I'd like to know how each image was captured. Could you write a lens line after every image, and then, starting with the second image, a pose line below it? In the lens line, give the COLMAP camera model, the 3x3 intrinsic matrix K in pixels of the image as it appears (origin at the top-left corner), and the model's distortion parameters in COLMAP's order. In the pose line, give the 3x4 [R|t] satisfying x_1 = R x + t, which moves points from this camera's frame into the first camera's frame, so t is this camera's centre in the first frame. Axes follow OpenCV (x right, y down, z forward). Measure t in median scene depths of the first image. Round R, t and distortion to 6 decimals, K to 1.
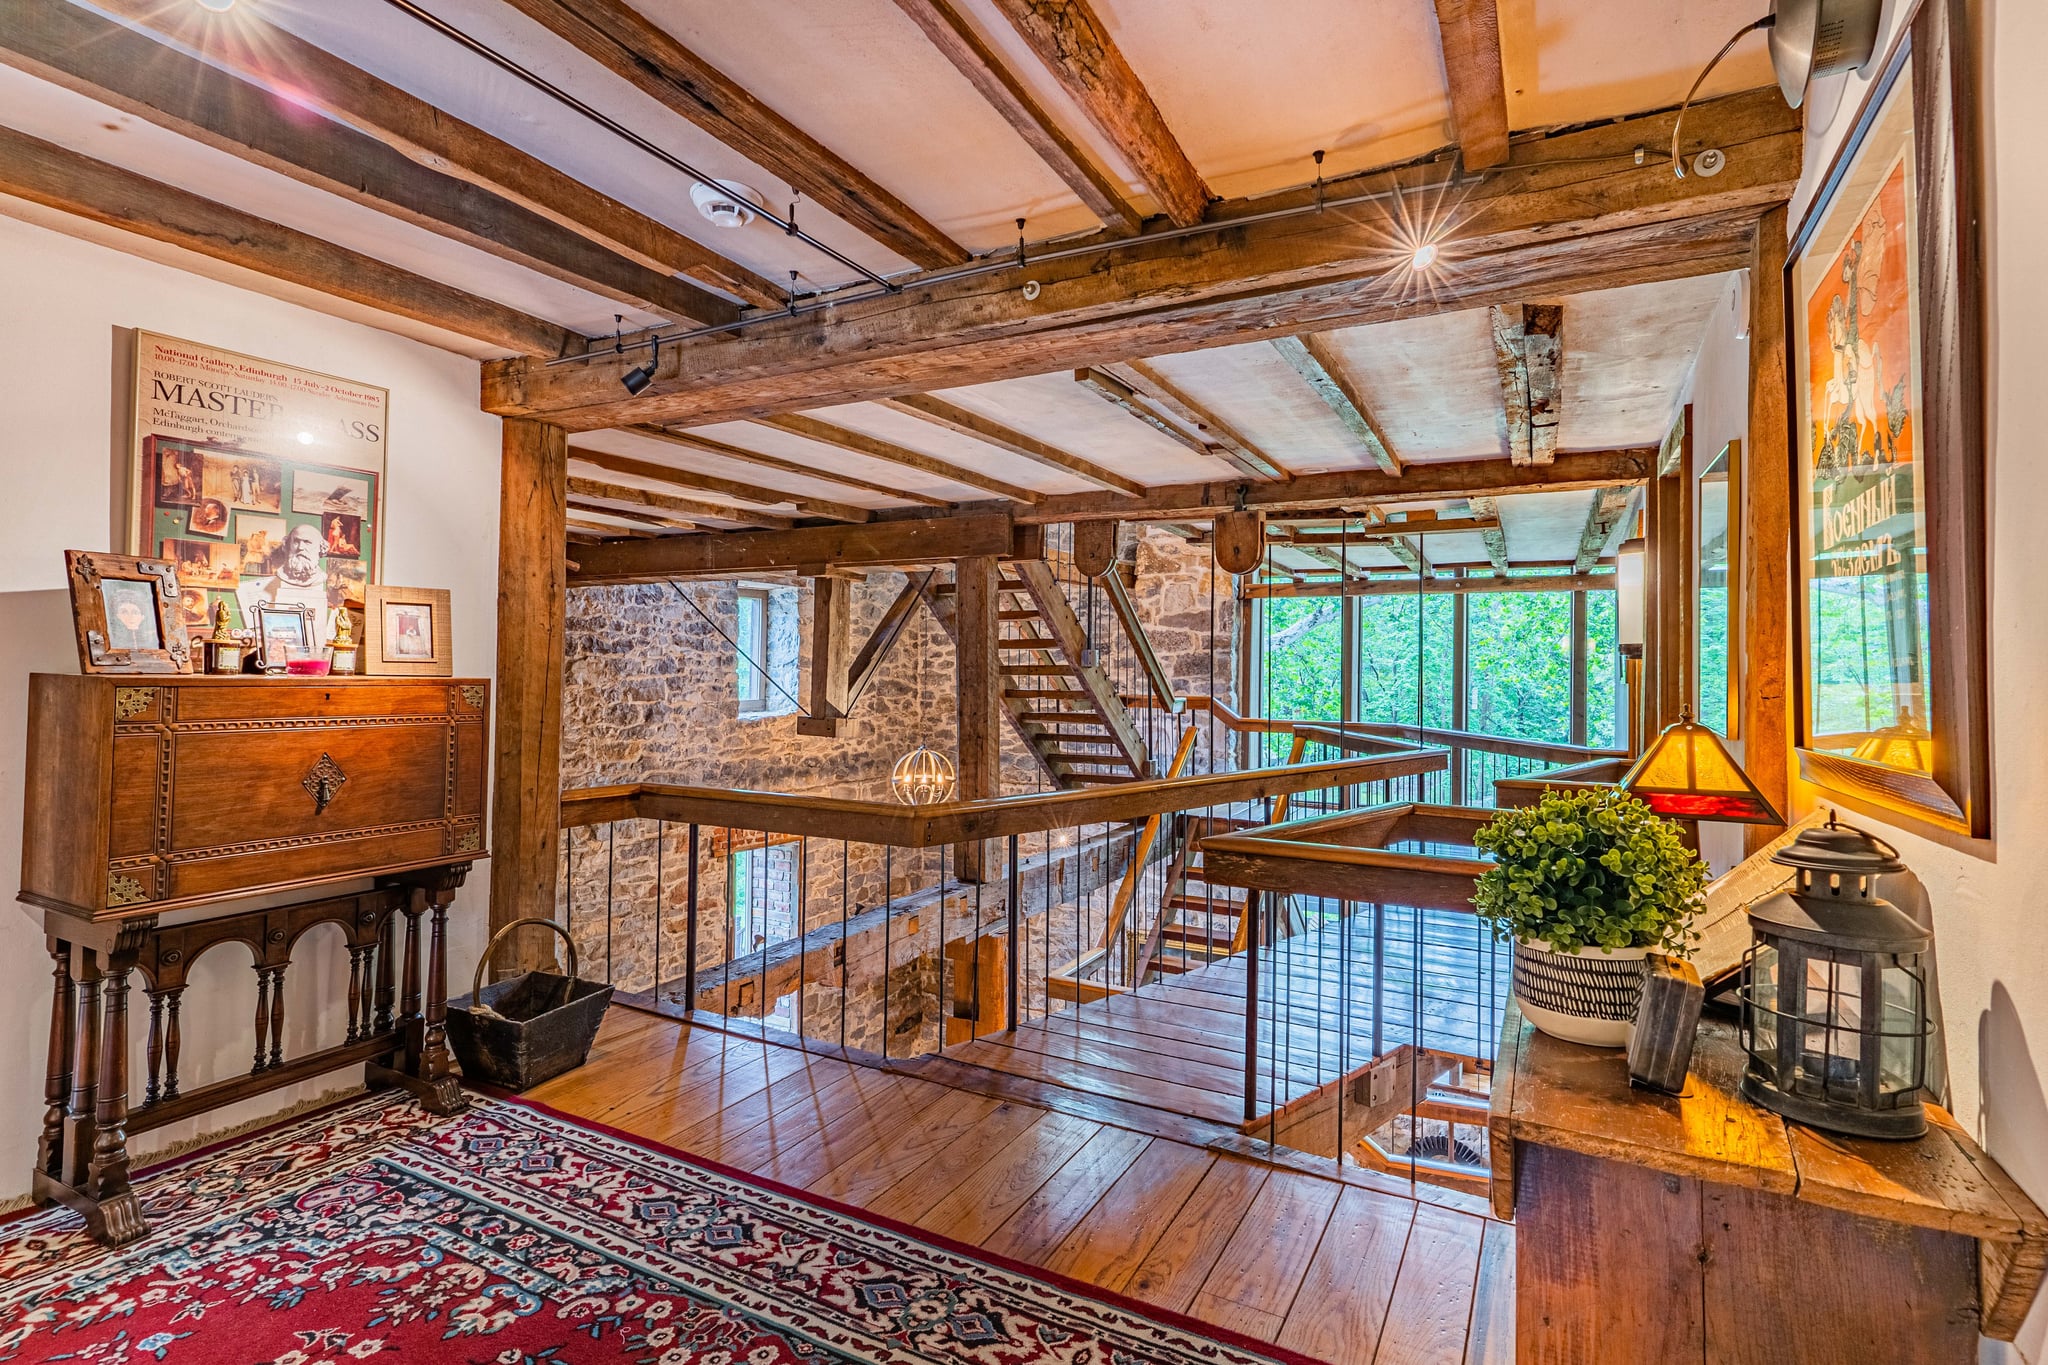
lens RADIAL K [[971.6, 0, 958.9], [0, 971.6, 661.0], [0, 0, 1]] dist [-0.001429, 0.000047]
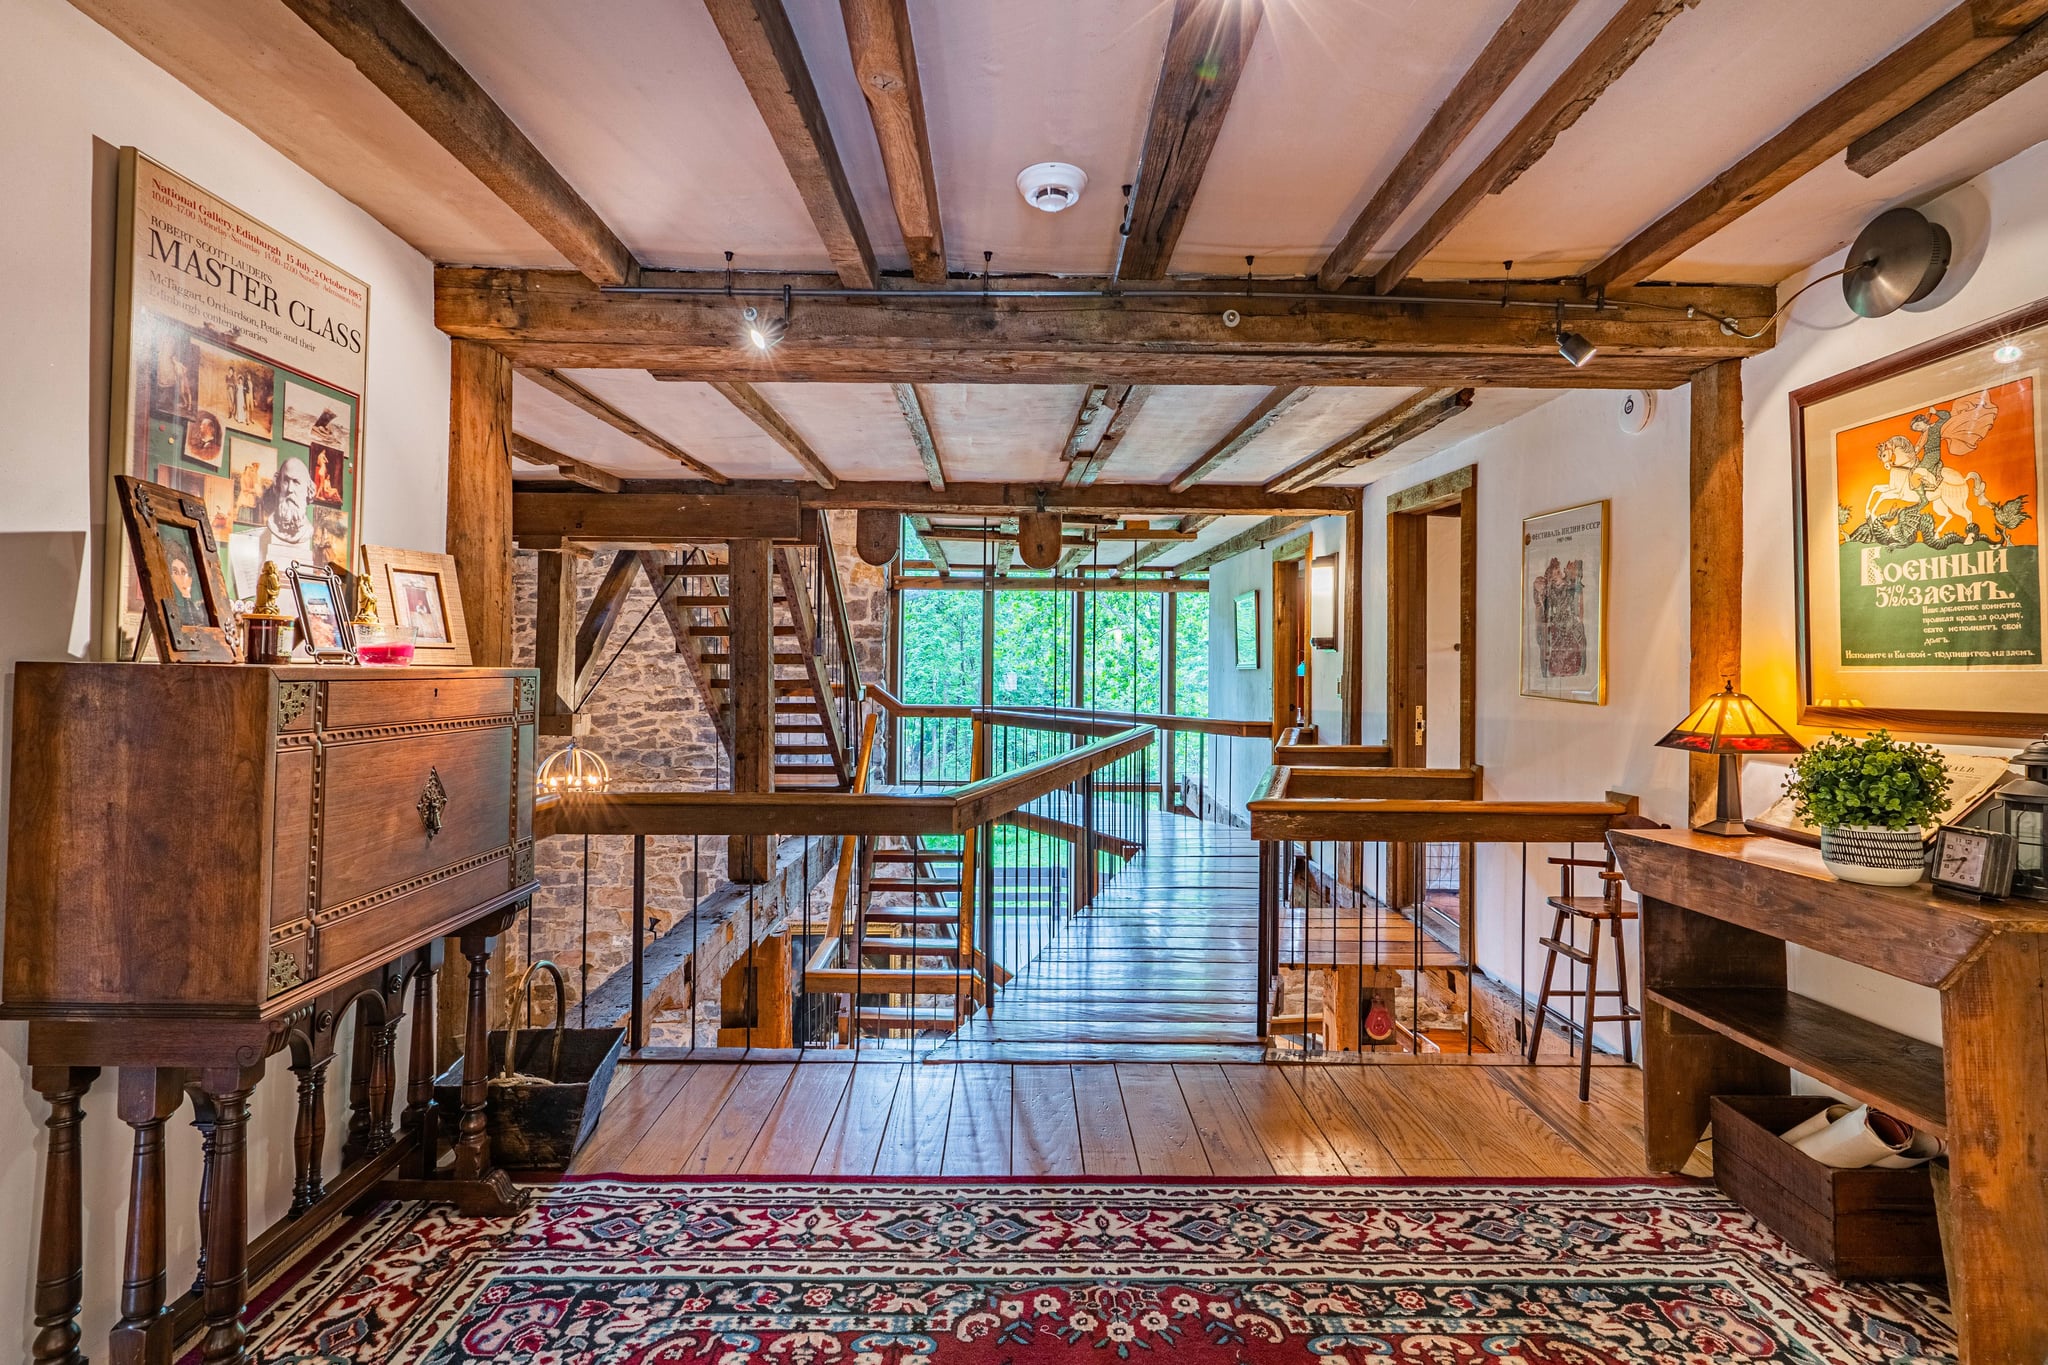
lens RADIAL K [[971.6, 0, 1054.4], [0, 971.6, 660.7], [0, 0, 1]] dist [-0.001429, 0.000047]
pose [[0.879650, -0.001190, 0.475620, -0.556335], [-0.004290, 0.999936, 0.010436, 0.001474], [-0.475602, -0.011220, 0.879589, 0.095063]]
